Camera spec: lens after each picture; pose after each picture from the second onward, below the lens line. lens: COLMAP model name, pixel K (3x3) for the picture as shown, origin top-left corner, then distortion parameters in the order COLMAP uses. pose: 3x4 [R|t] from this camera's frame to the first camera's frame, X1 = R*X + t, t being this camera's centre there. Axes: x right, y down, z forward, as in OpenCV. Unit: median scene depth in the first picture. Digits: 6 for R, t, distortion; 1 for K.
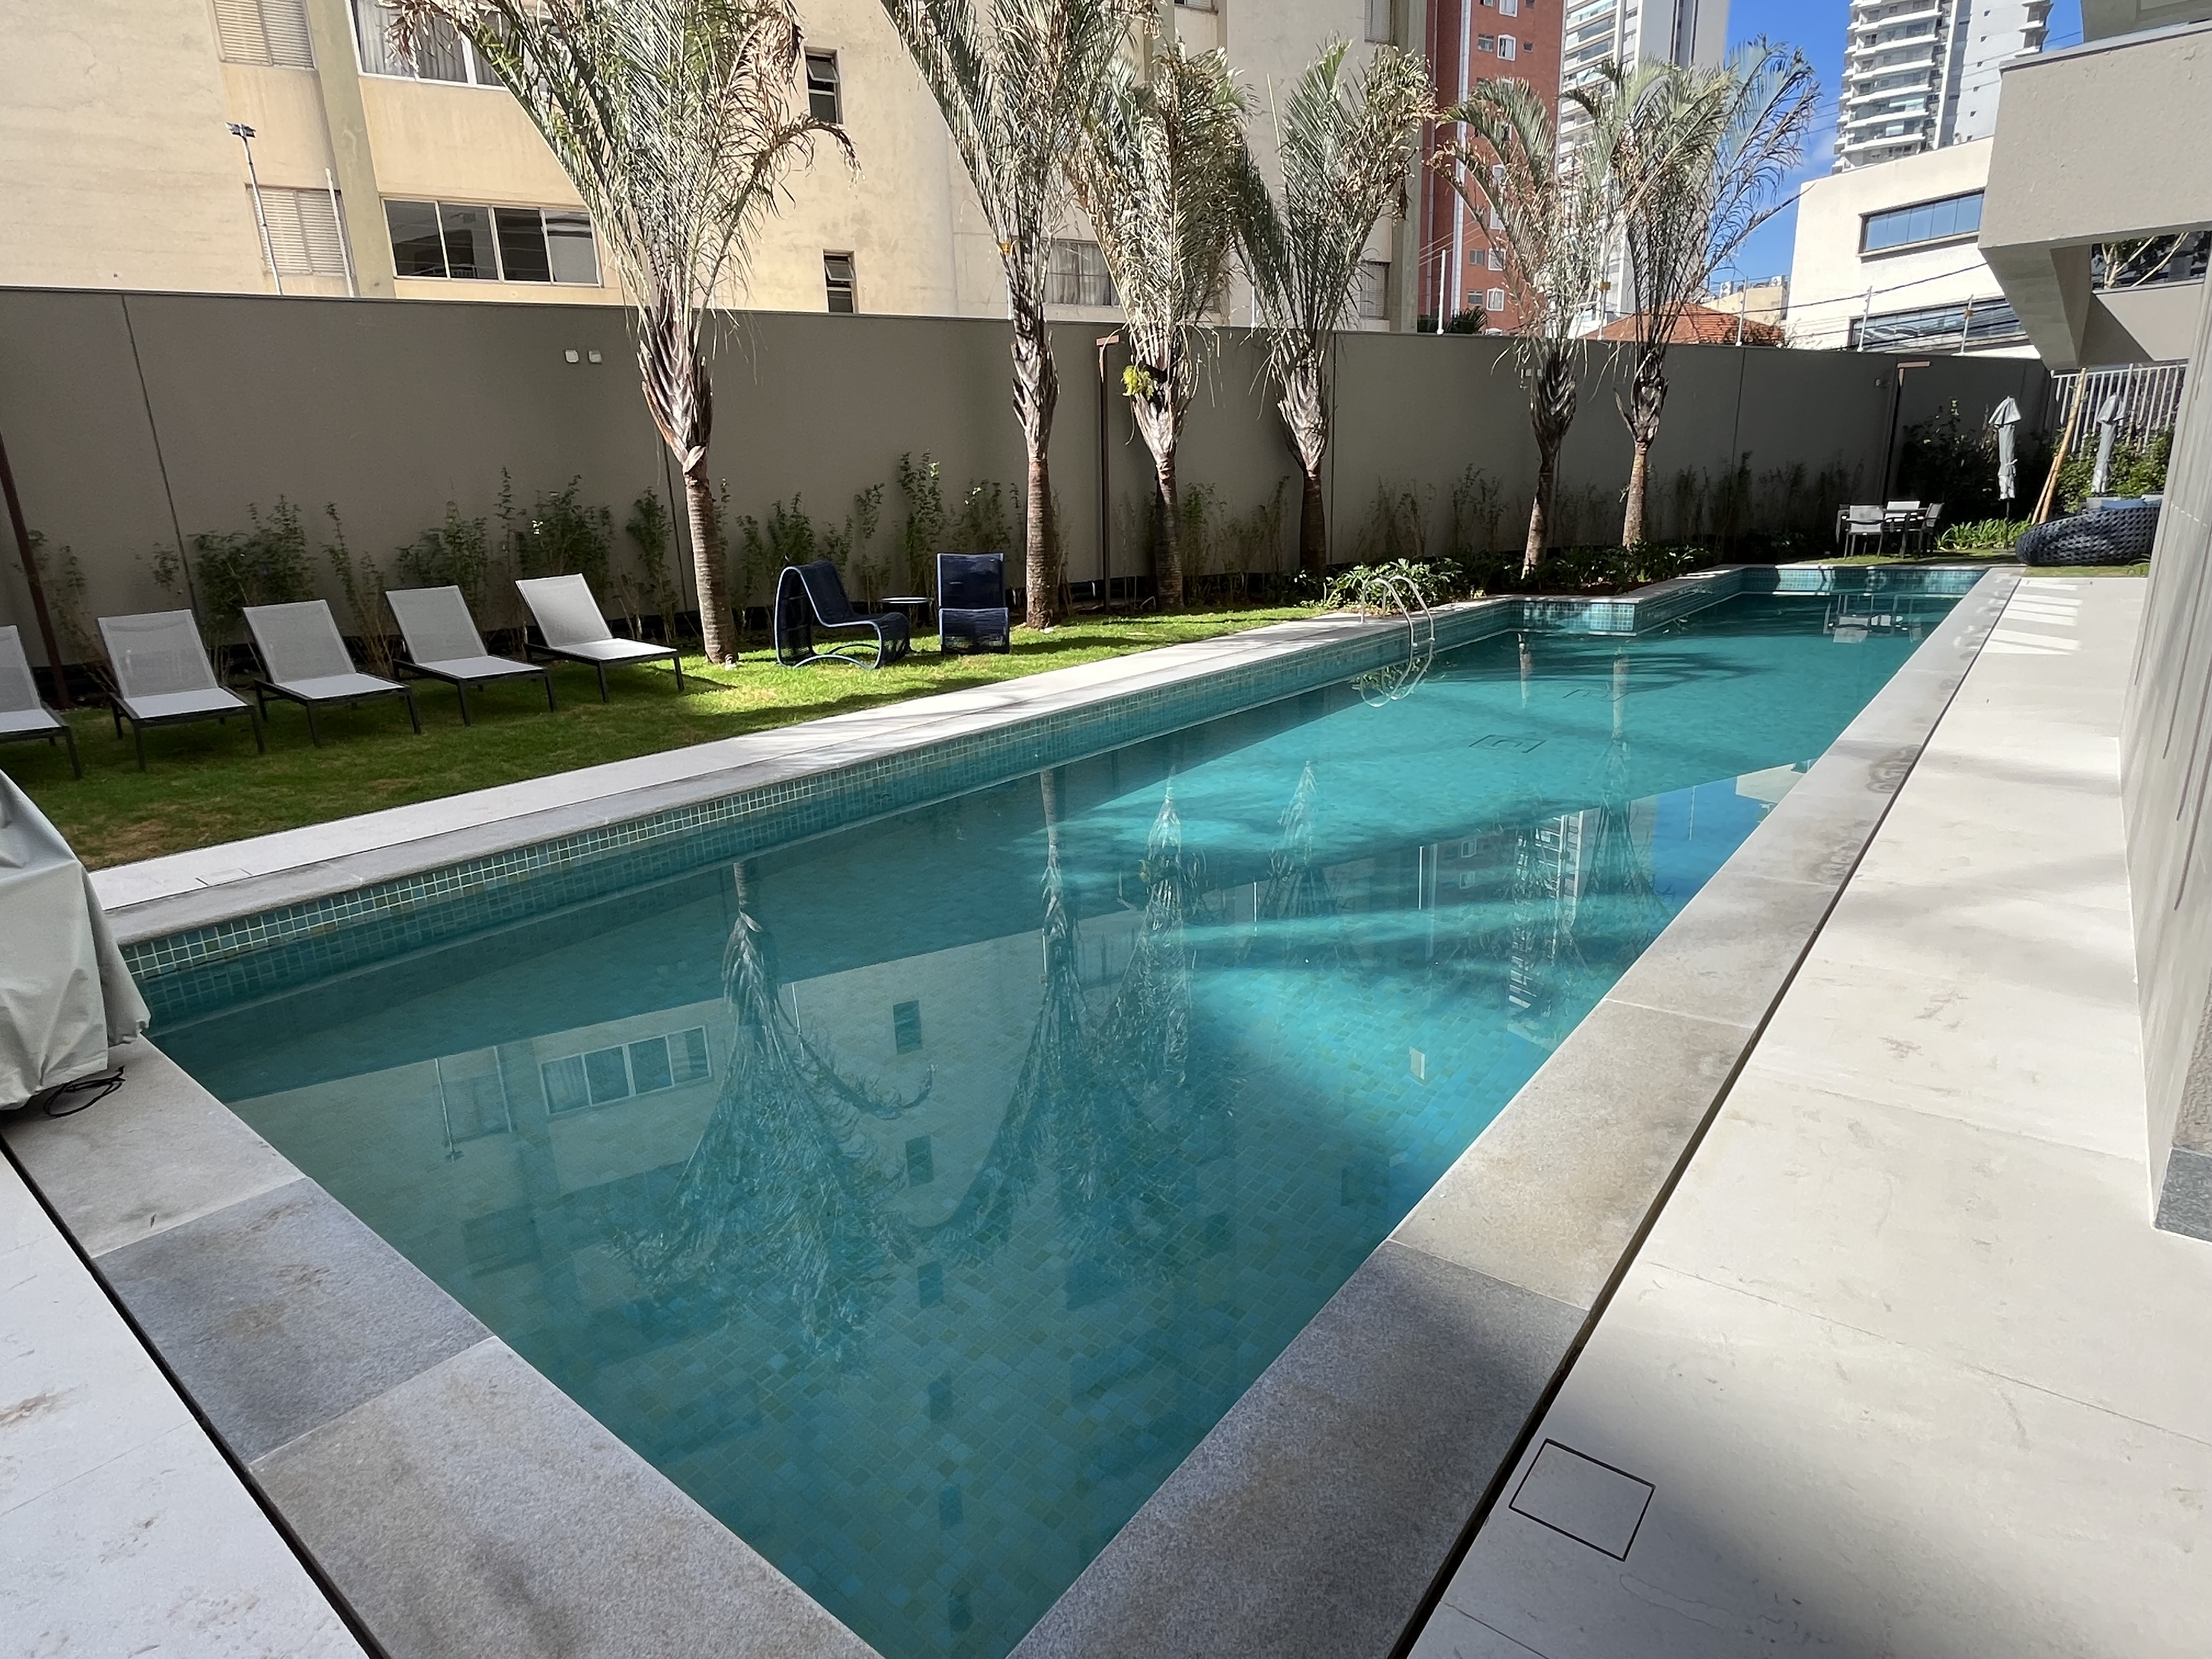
lens RADIAL K [[1196.8, 0, 1108.1], [0, 1196.8, 823.7], [0, 0, 1]] dist [-0.000326, -0.000302]
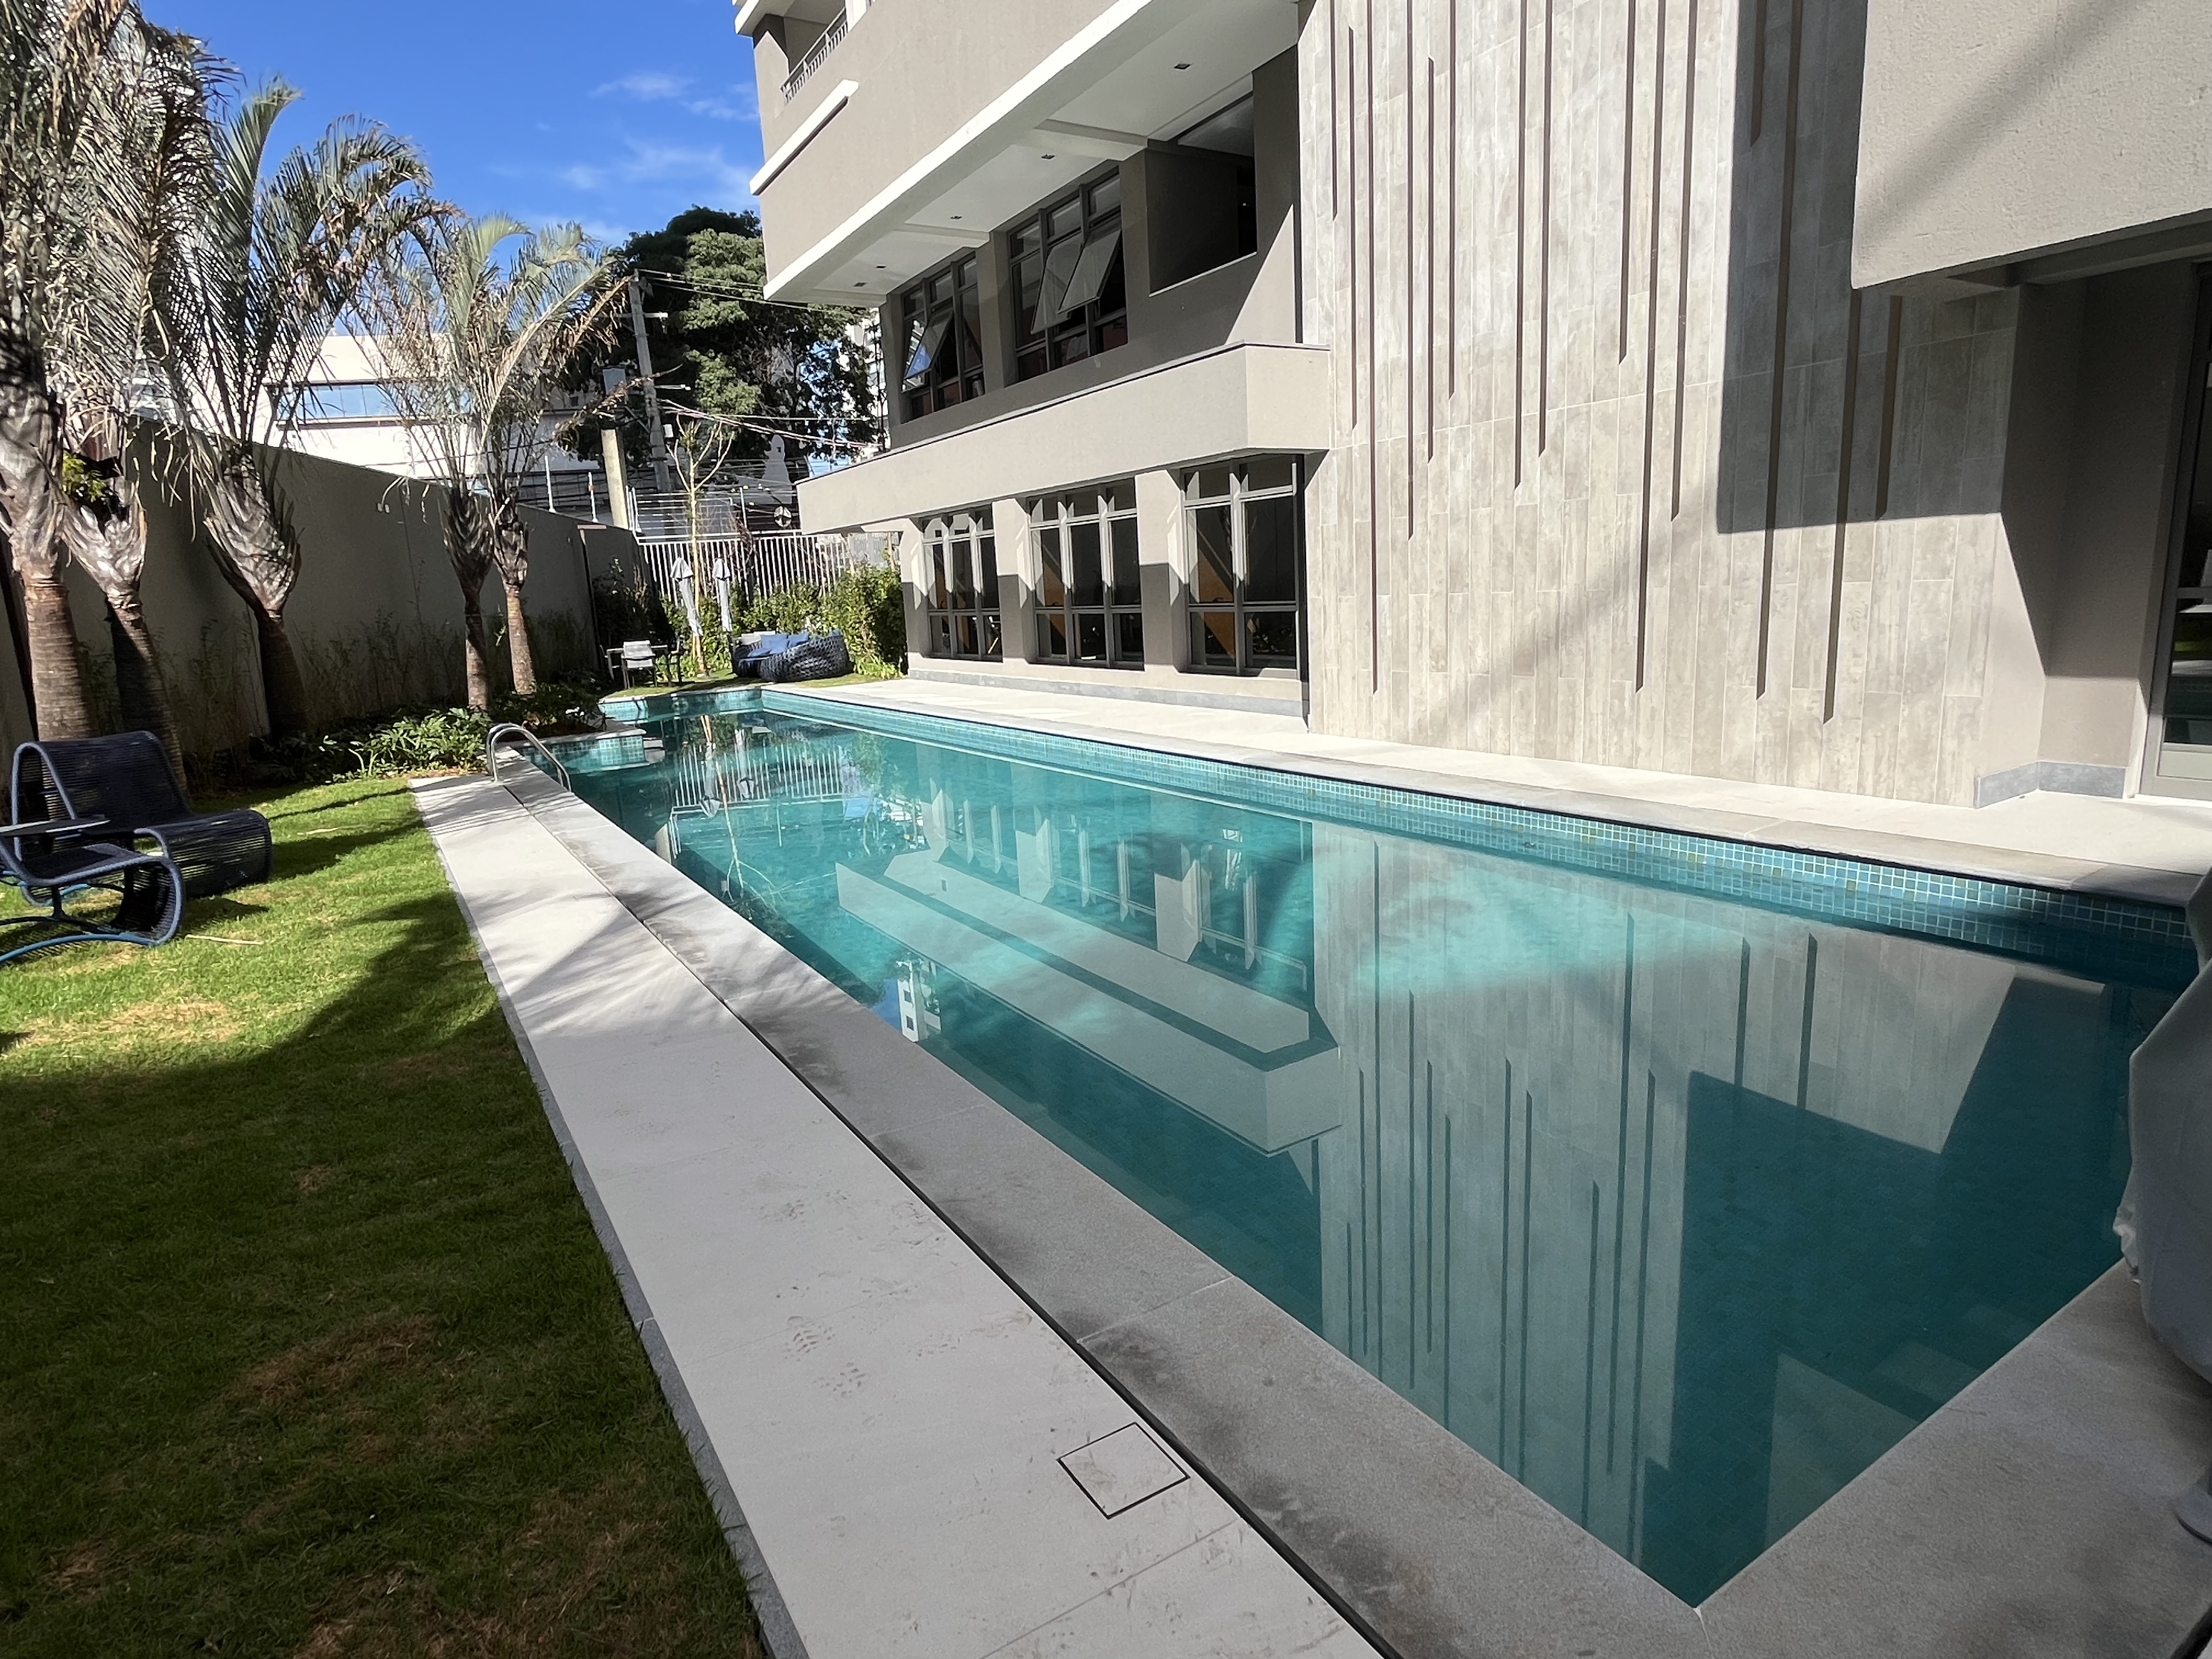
lens RADIAL K [[1196.8, 0, 1107.0], [0, 1196.8, 831.7], [0, 0, 1]] dist [-0.000326, -0.000302]
pose [[0.334628, -0.173759, 0.926192, -0.381062], [0.289627, 0.954245, 0.074381, -0.064285], [-0.896739, 0.243361, 0.369642, 0.279852]]
